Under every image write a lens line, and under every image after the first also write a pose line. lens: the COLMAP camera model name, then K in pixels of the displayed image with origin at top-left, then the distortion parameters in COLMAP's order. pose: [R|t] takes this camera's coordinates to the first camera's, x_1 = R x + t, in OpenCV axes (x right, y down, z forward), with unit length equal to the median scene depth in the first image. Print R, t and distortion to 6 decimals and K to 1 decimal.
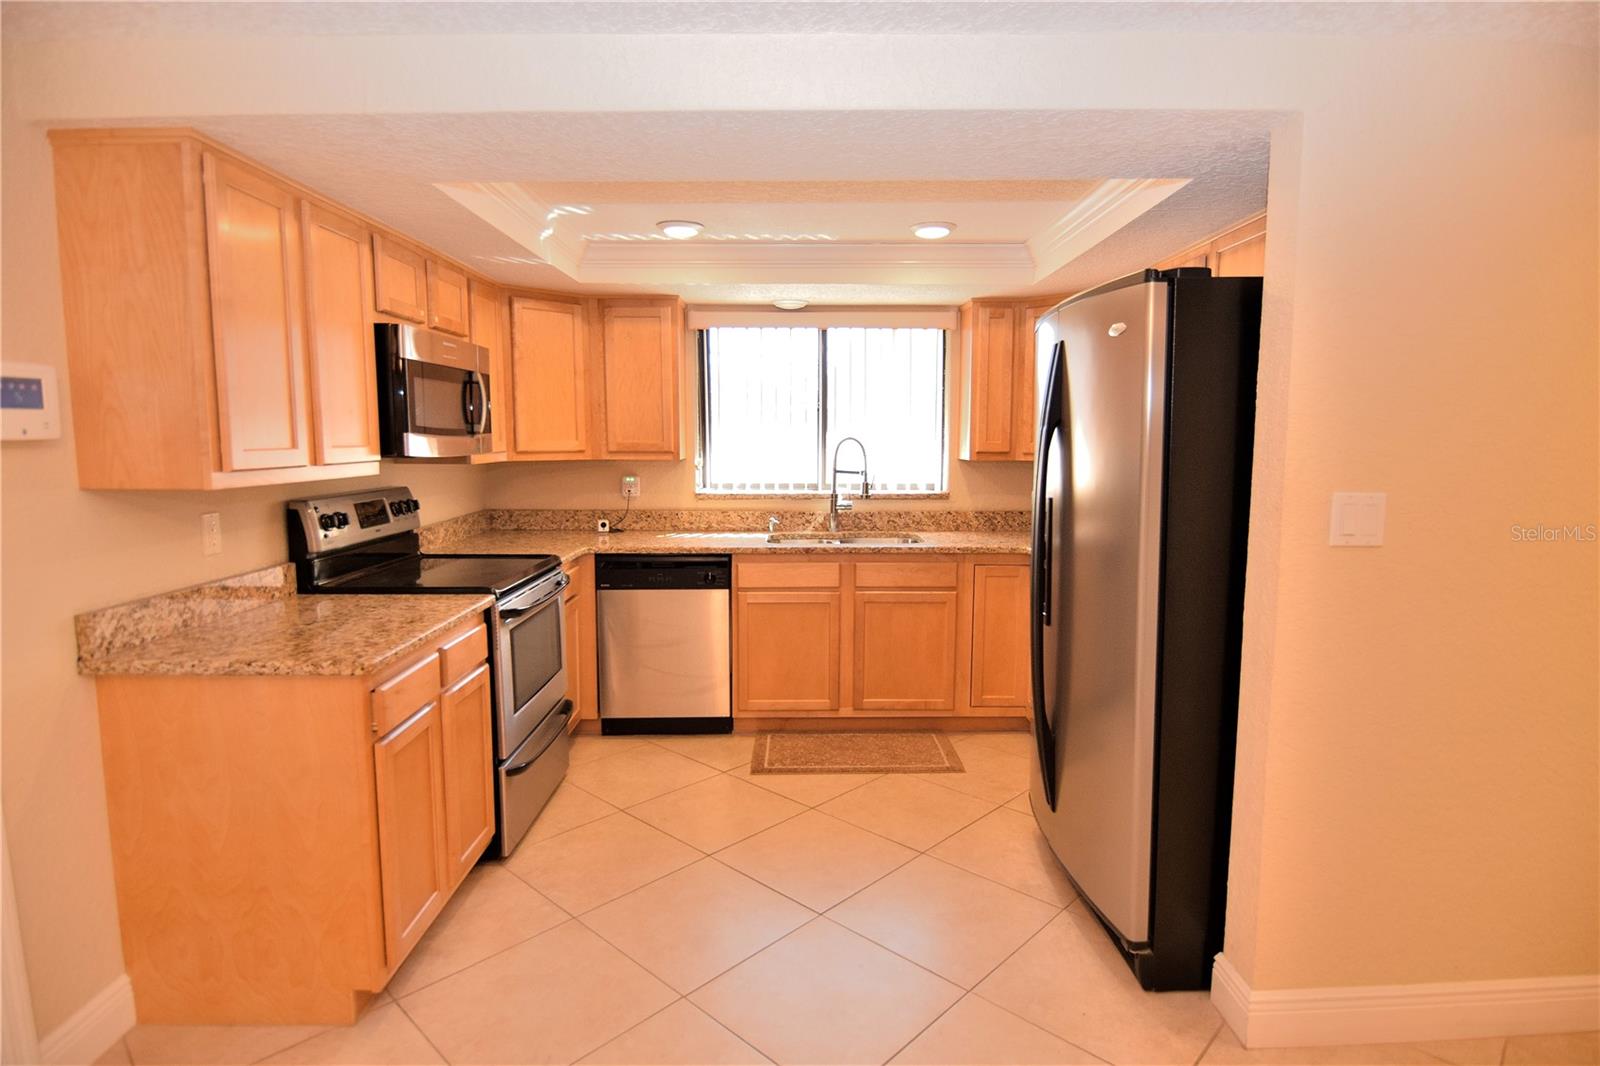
lens RADIAL K [[855.7, 0, 800.0], [0, 855.7, 533.0], [0, 0, 1]] dist [0.003110, -0.018409]
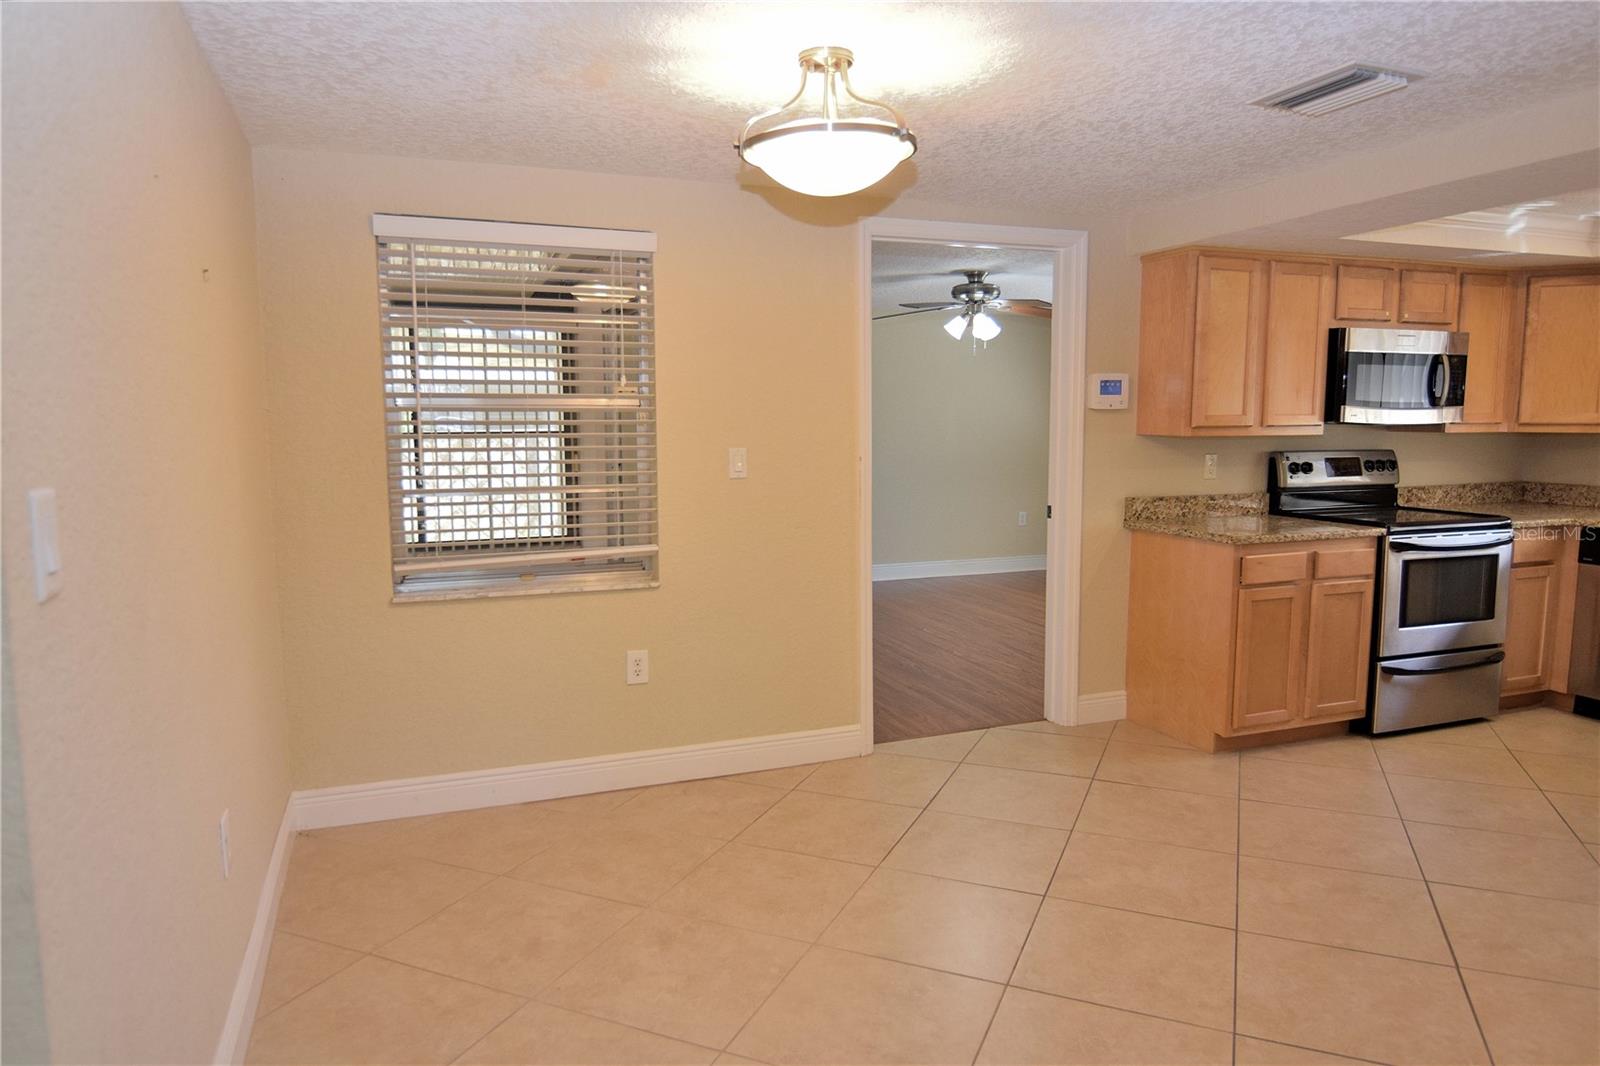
lens RADIAL K [[1026.6, 0, 800.0], [0, 1026.6, 533.0], [0, 0, 1]] dist [-0.005426, -0.003466]
pose [[0.352714, 0.104724, -0.929852, 0.526438], [-0.105301, 0.991848, 0.071763, 0.040947], [0.929787, 0.072603, 0.360866, -0.268689]]
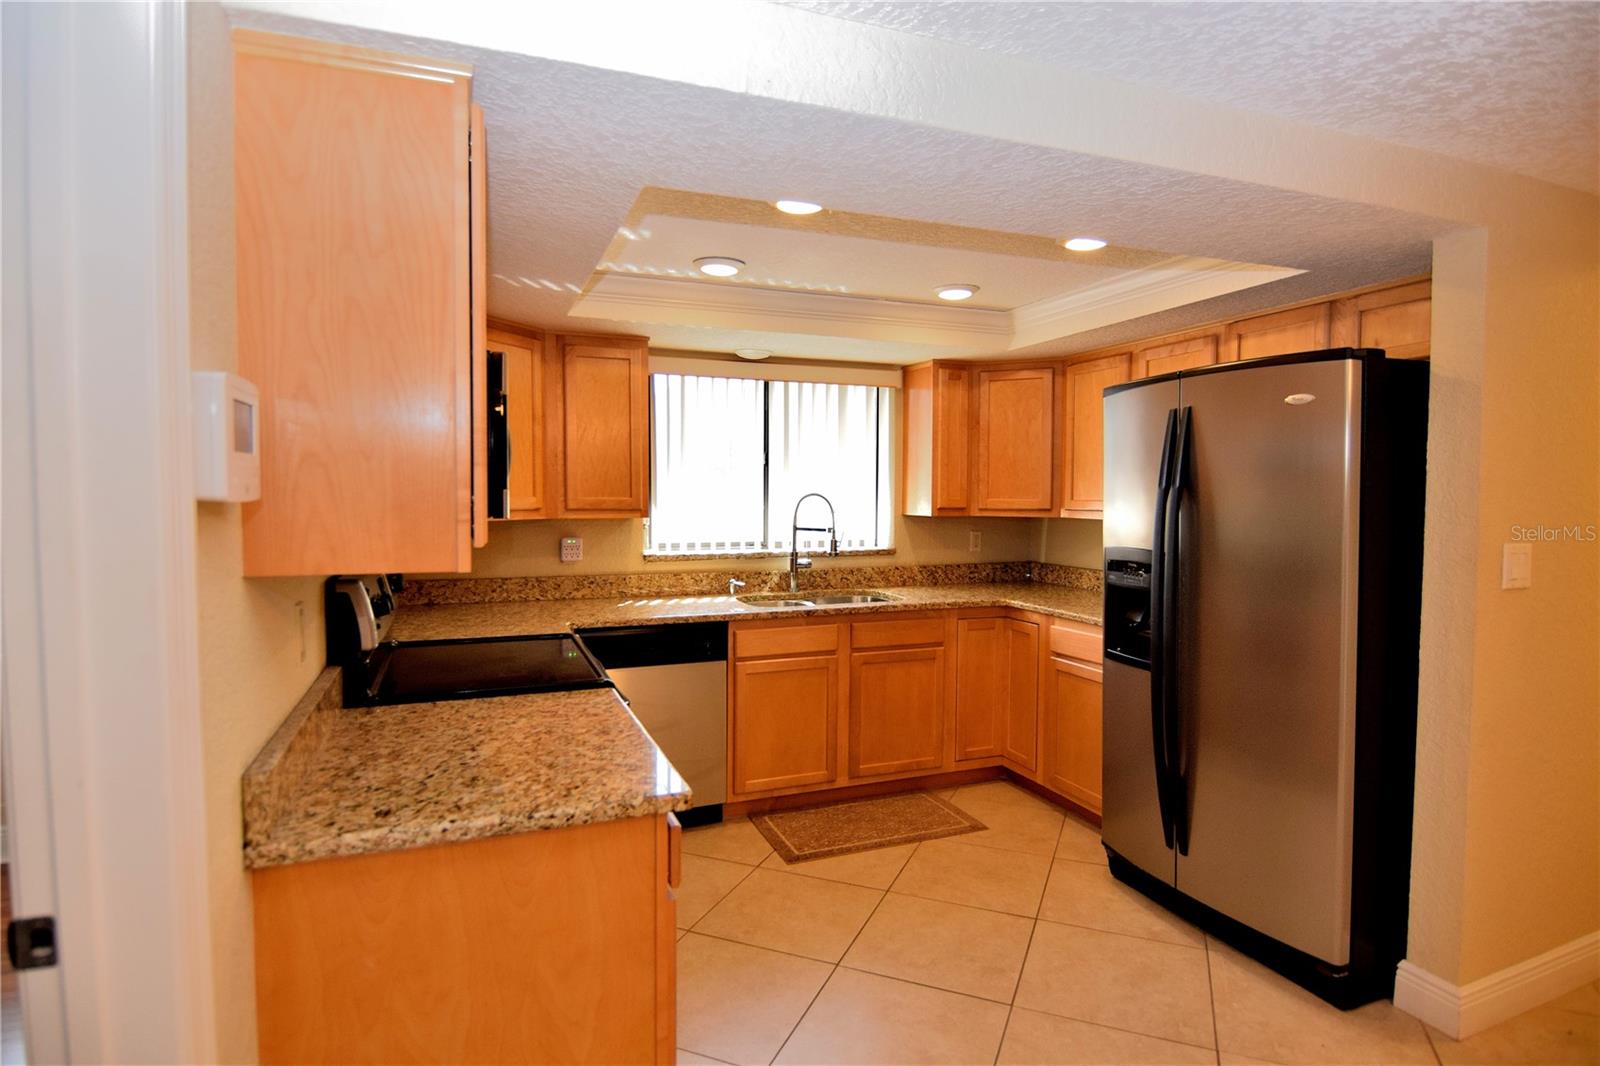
lens RADIAL K [[855.7, 0, 800.0], [0, 855.7, 533.0], [0, 0, 1]] dist [0.003110, -0.018409]
pose [[0.932065, -0.015019, 0.361979, -0.324968], [0.037203, 0.997826, -0.054393, -0.015949], [-0.360375, 0.064165, 0.930598, 0.114563]]
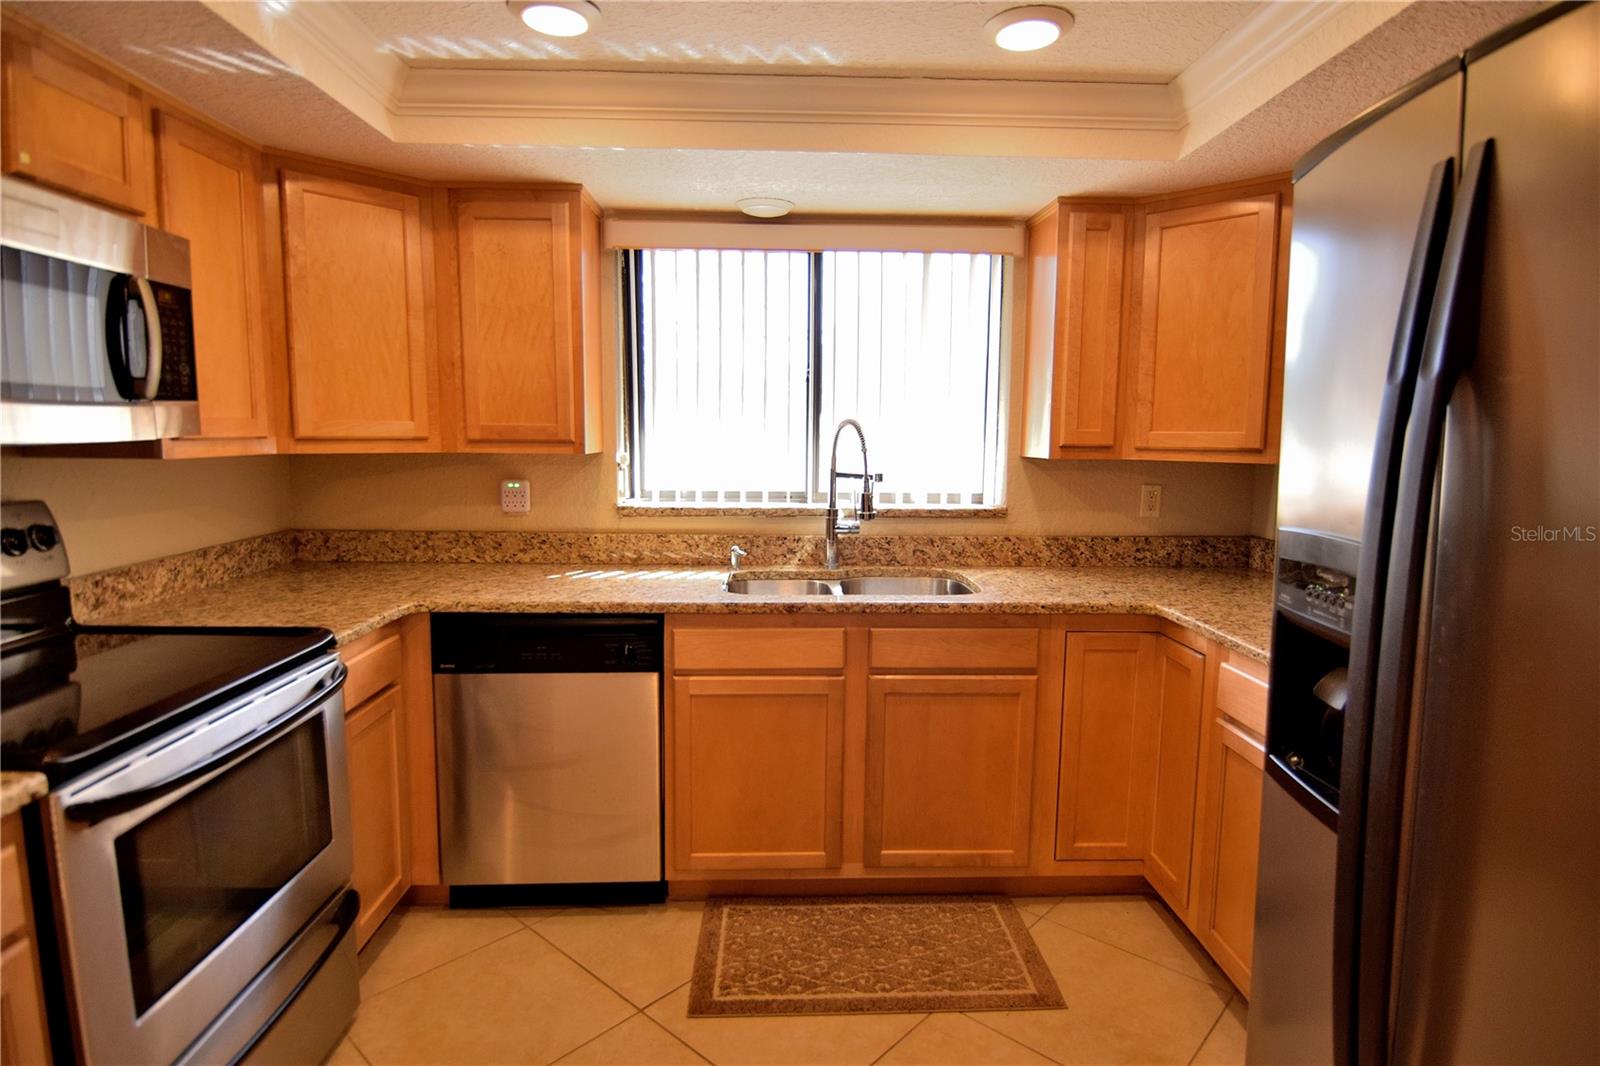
lens RADIAL K [[855.7, 0, 800.0], [0, 855.7, 533.0], [0, 0, 1]] dist [0.003110, -0.018409]
pose [[0.999671, 0.005770, 0.024989, -0.000067], [-0.005867, 0.999976, 0.003791, -0.032682], [-0.024967, -0.003936, 0.999681, 0.387545]]
